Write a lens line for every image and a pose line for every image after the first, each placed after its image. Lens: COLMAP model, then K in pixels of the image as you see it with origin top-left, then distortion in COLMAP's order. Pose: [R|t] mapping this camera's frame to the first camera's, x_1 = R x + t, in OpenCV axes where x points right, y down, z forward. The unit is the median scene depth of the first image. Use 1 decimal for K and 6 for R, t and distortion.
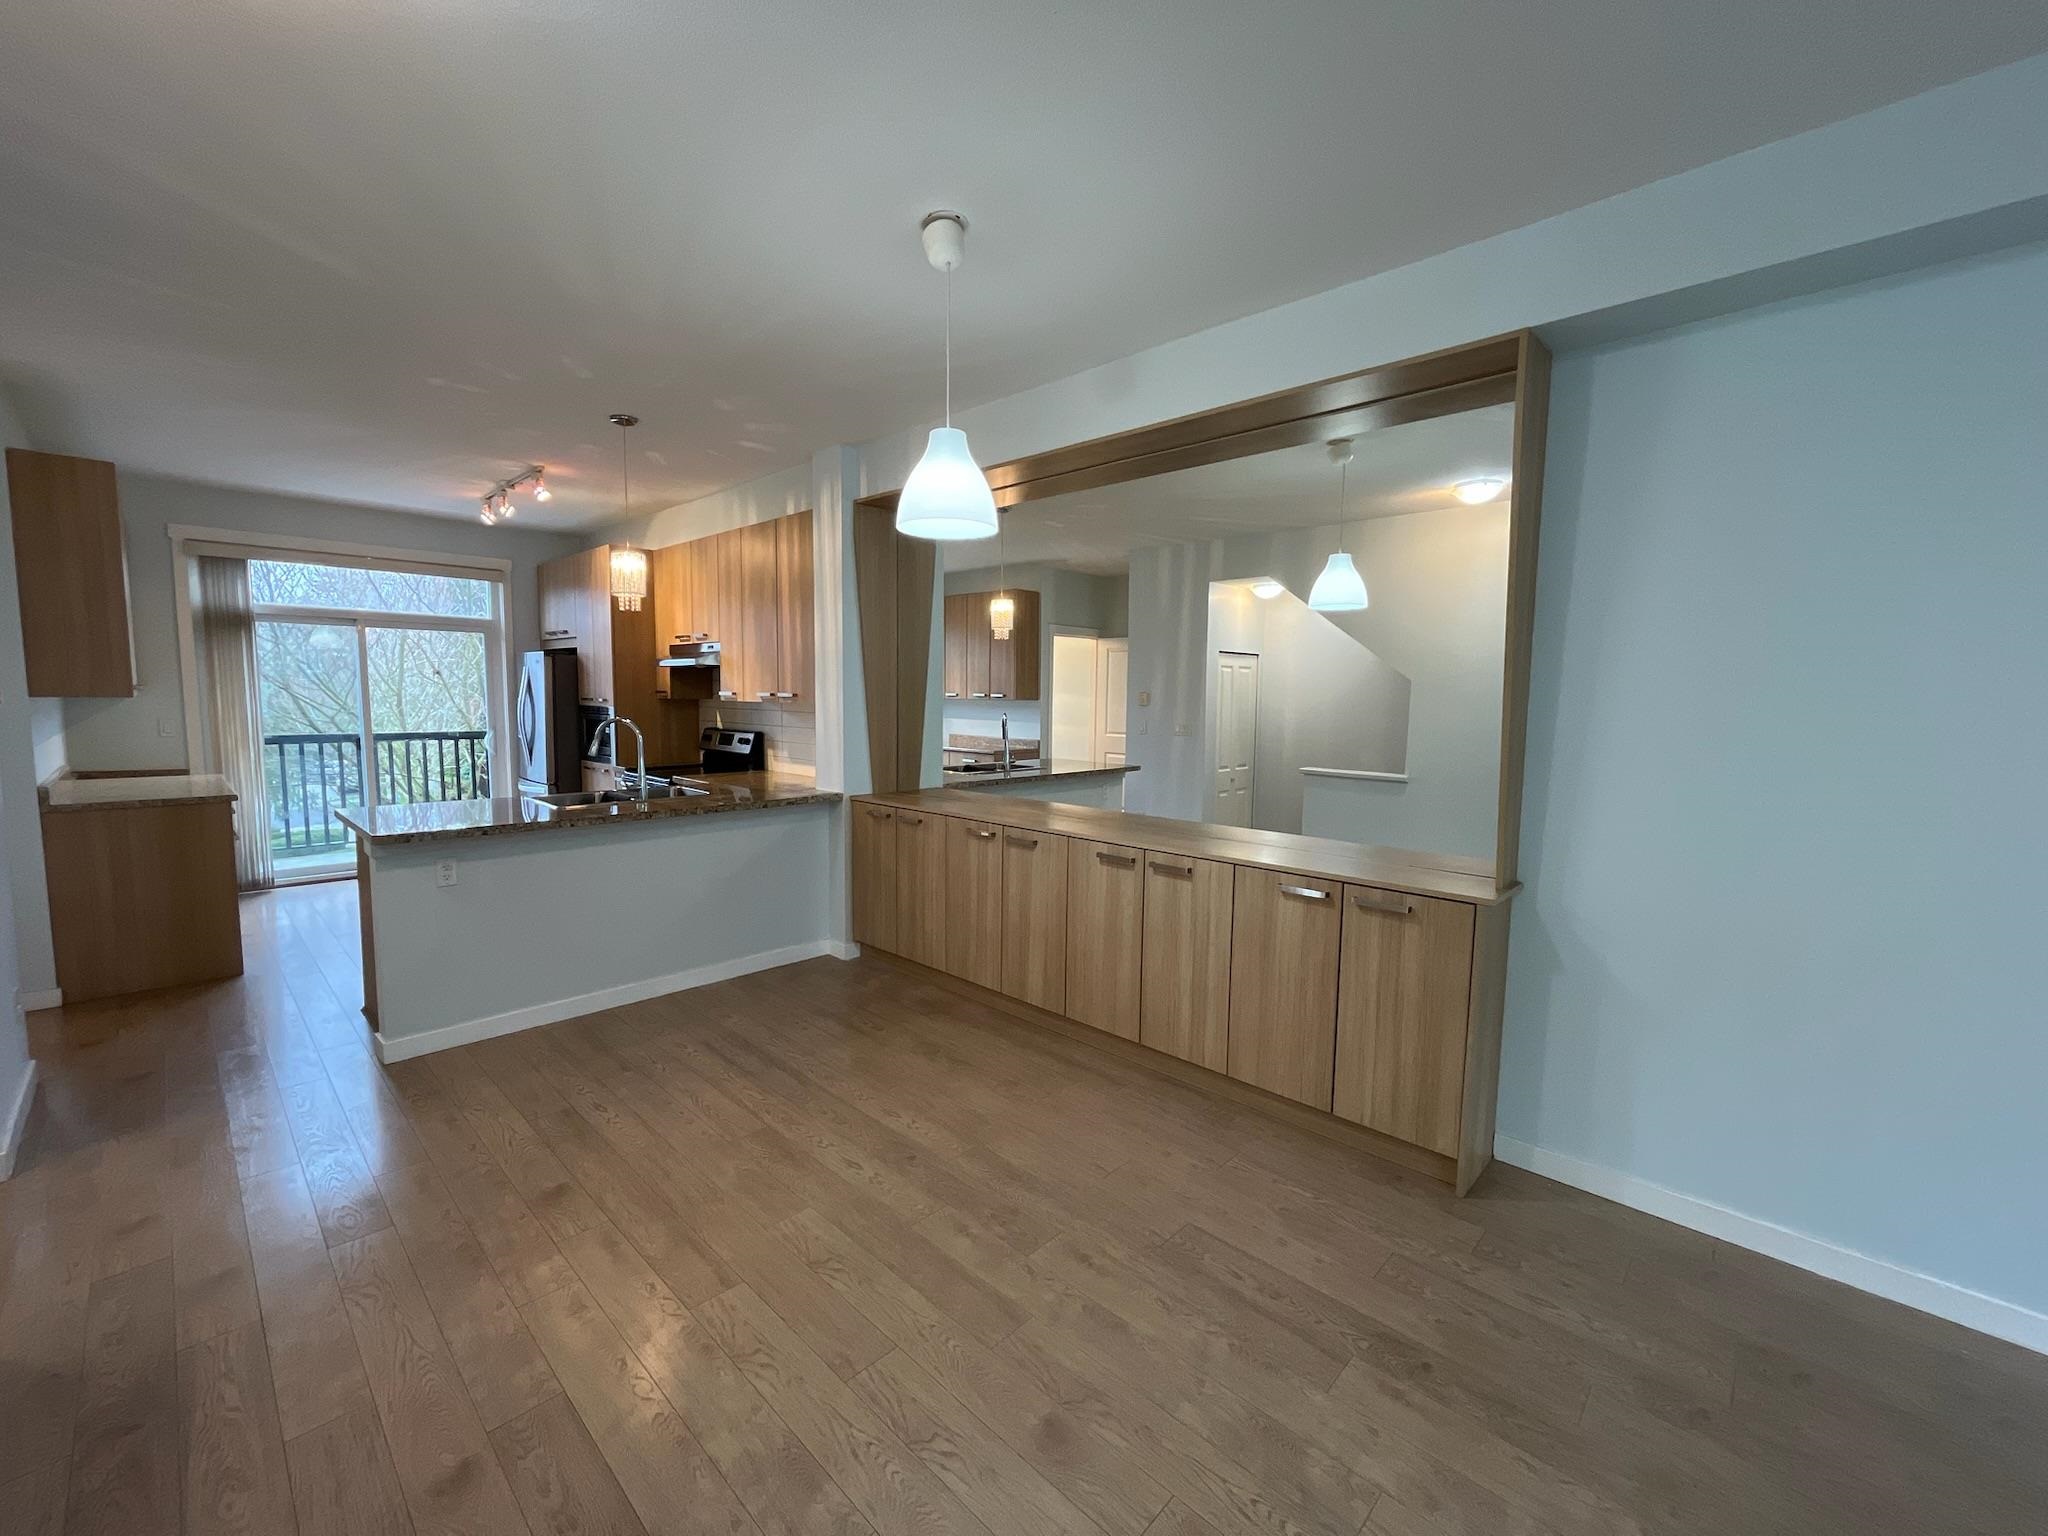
lens RADIAL K [[829.7, 0, 1023.5], [0, 829.7, 774.3], [0, 0, 1]] dist [-0.002784, -0.000288]
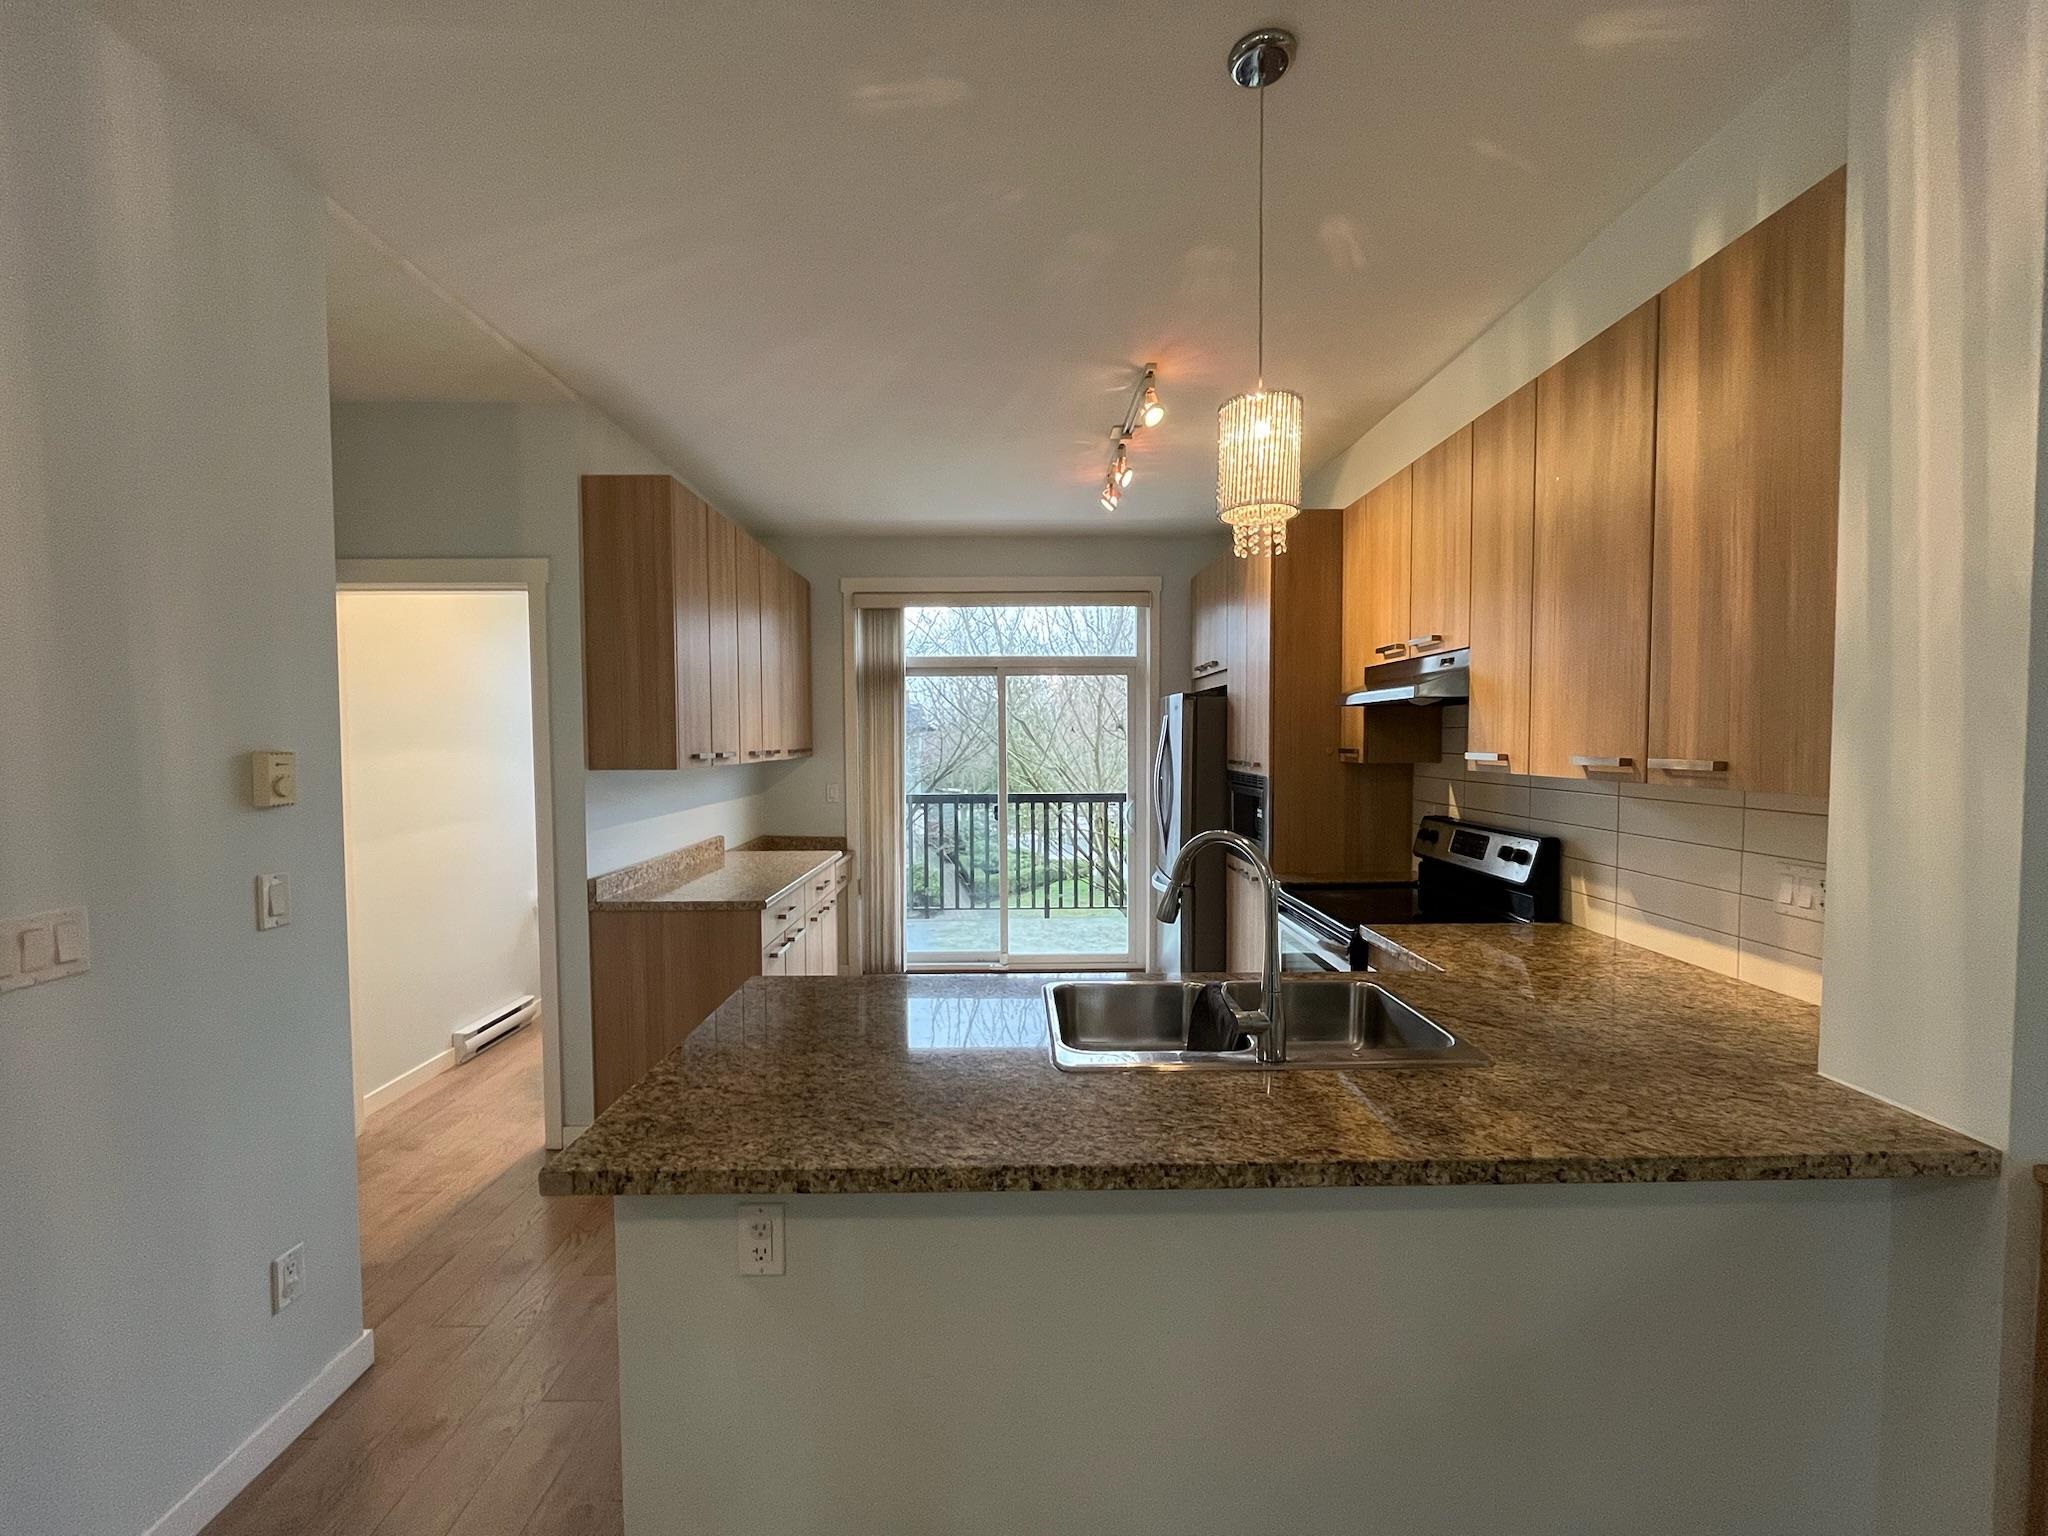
lens RADIAL K [[829.7, 0, 1021.7], [0, 829.7, 773.9], [0, 0, 1]] dist [-0.002784, -0.000288]
pose [[0.699340, 0.013044, -0.714670, -0.197475], [-0.054291, 0.997915, -0.034912, -0.054495], [0.712725, 0.063216, 0.698589, 0.471131]]
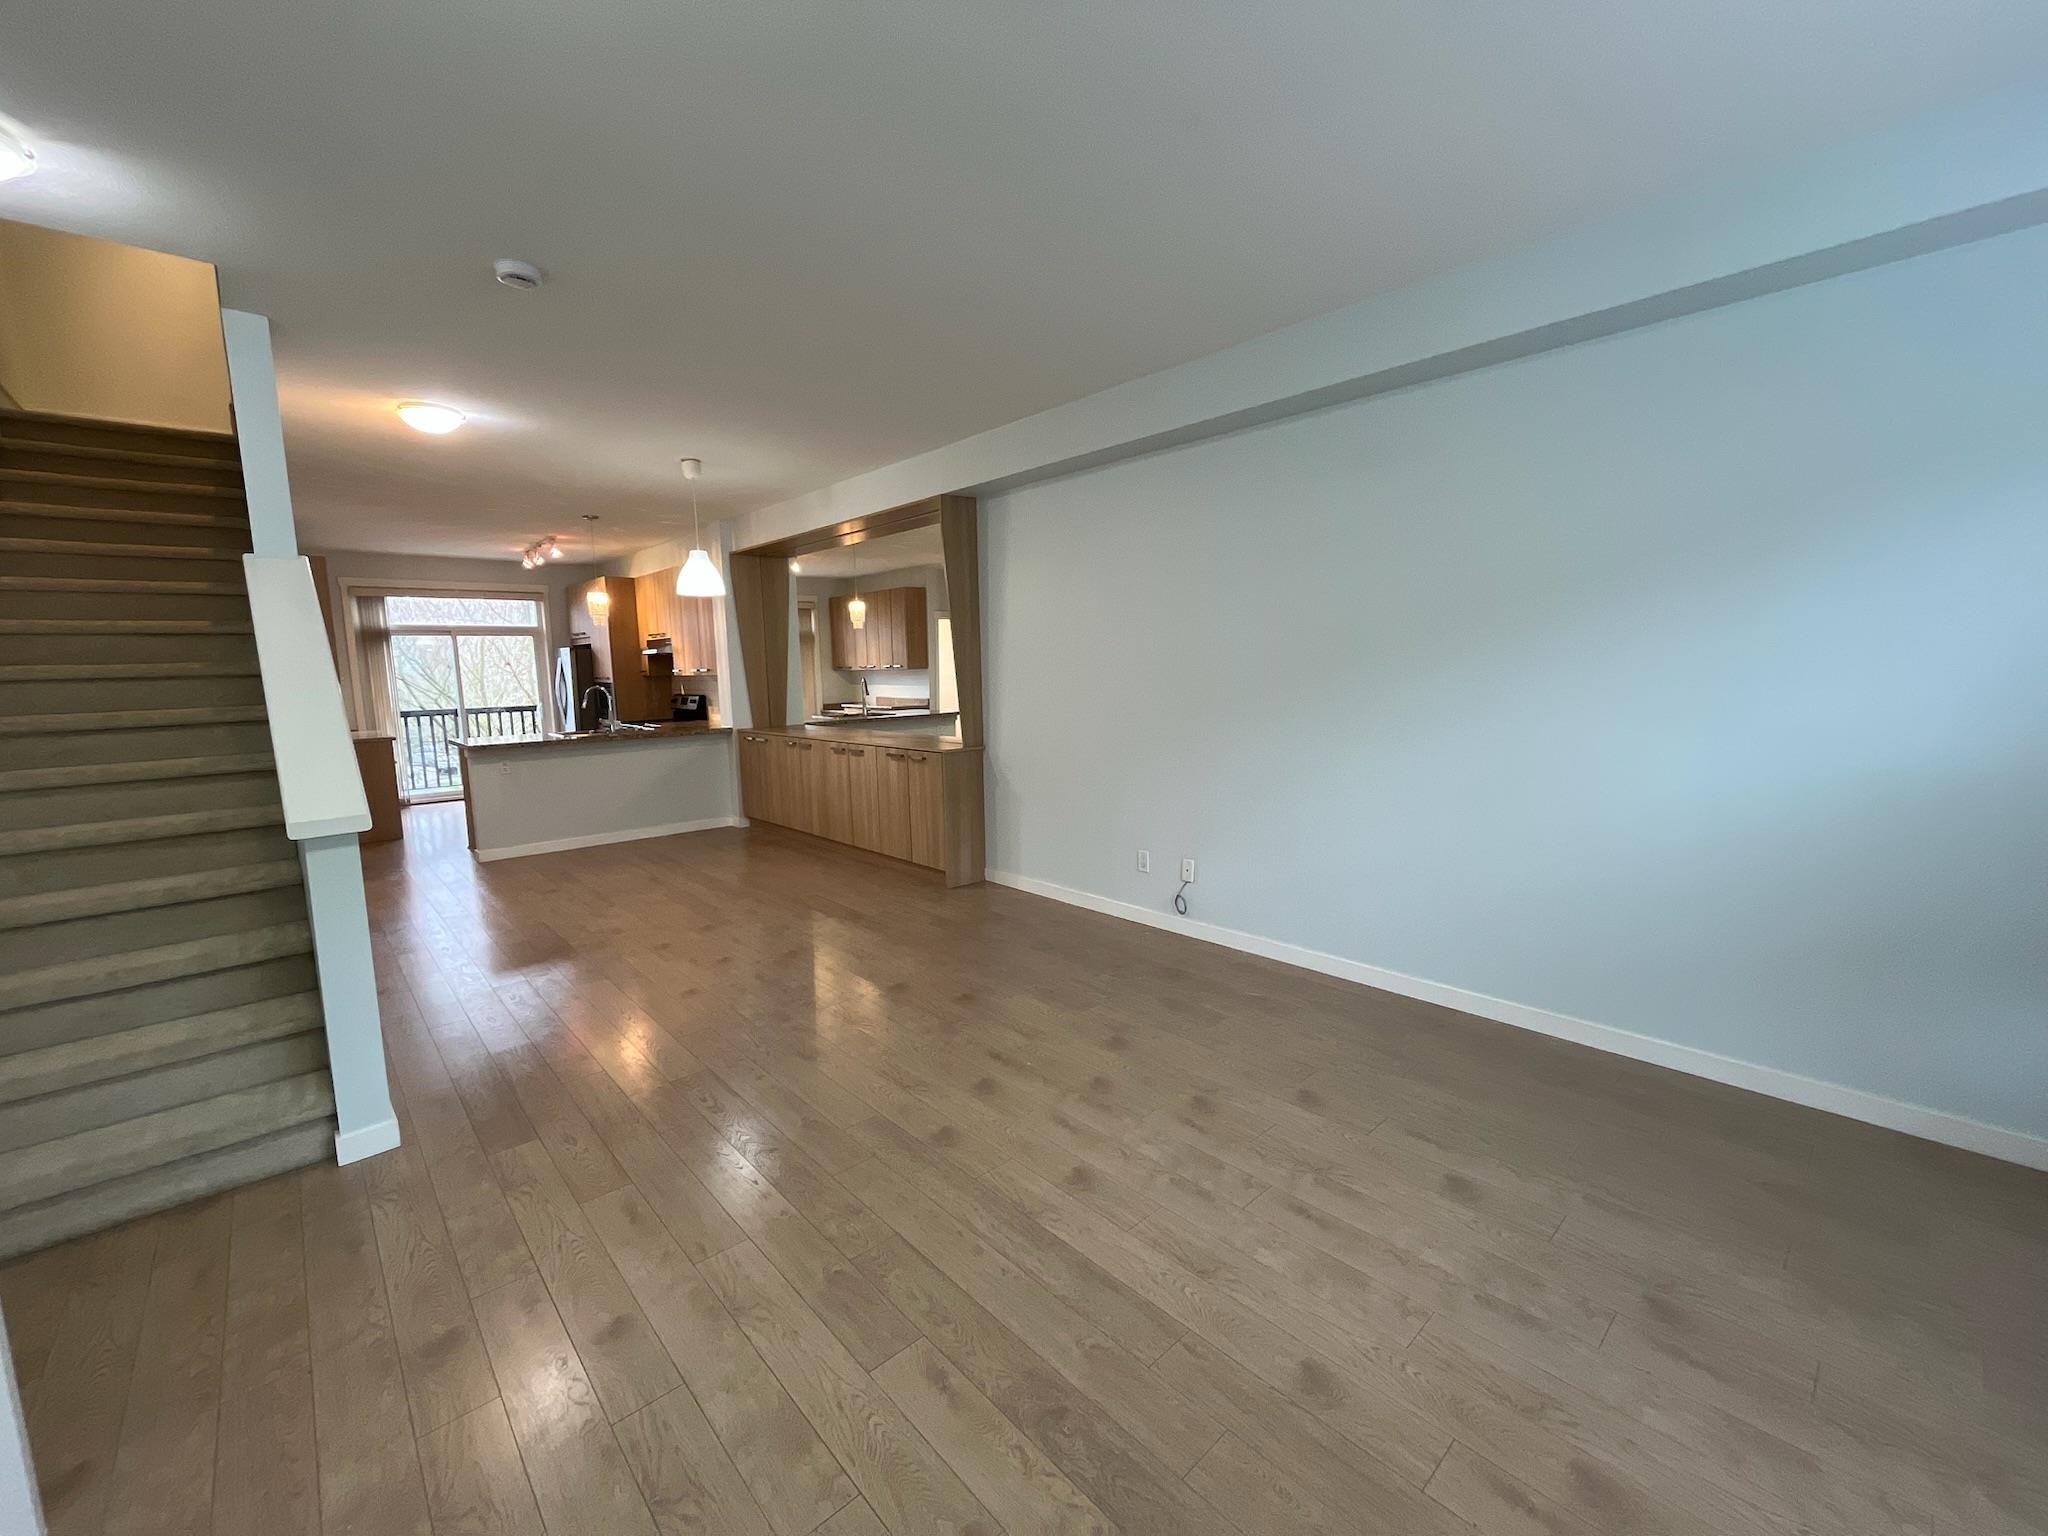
lens RADIAL K [[829.7, 0, 1019.7], [0, 829.7, 776.3], [0, 0, 1]] dist [-0.002784, -0.000288]
pose [[0.996681, -0.025464, -0.077324, 0.386056], [0.028311, 0.998953, 0.035940, 0.061053], [0.076328, -0.038010, 0.996358, -0.498304]]
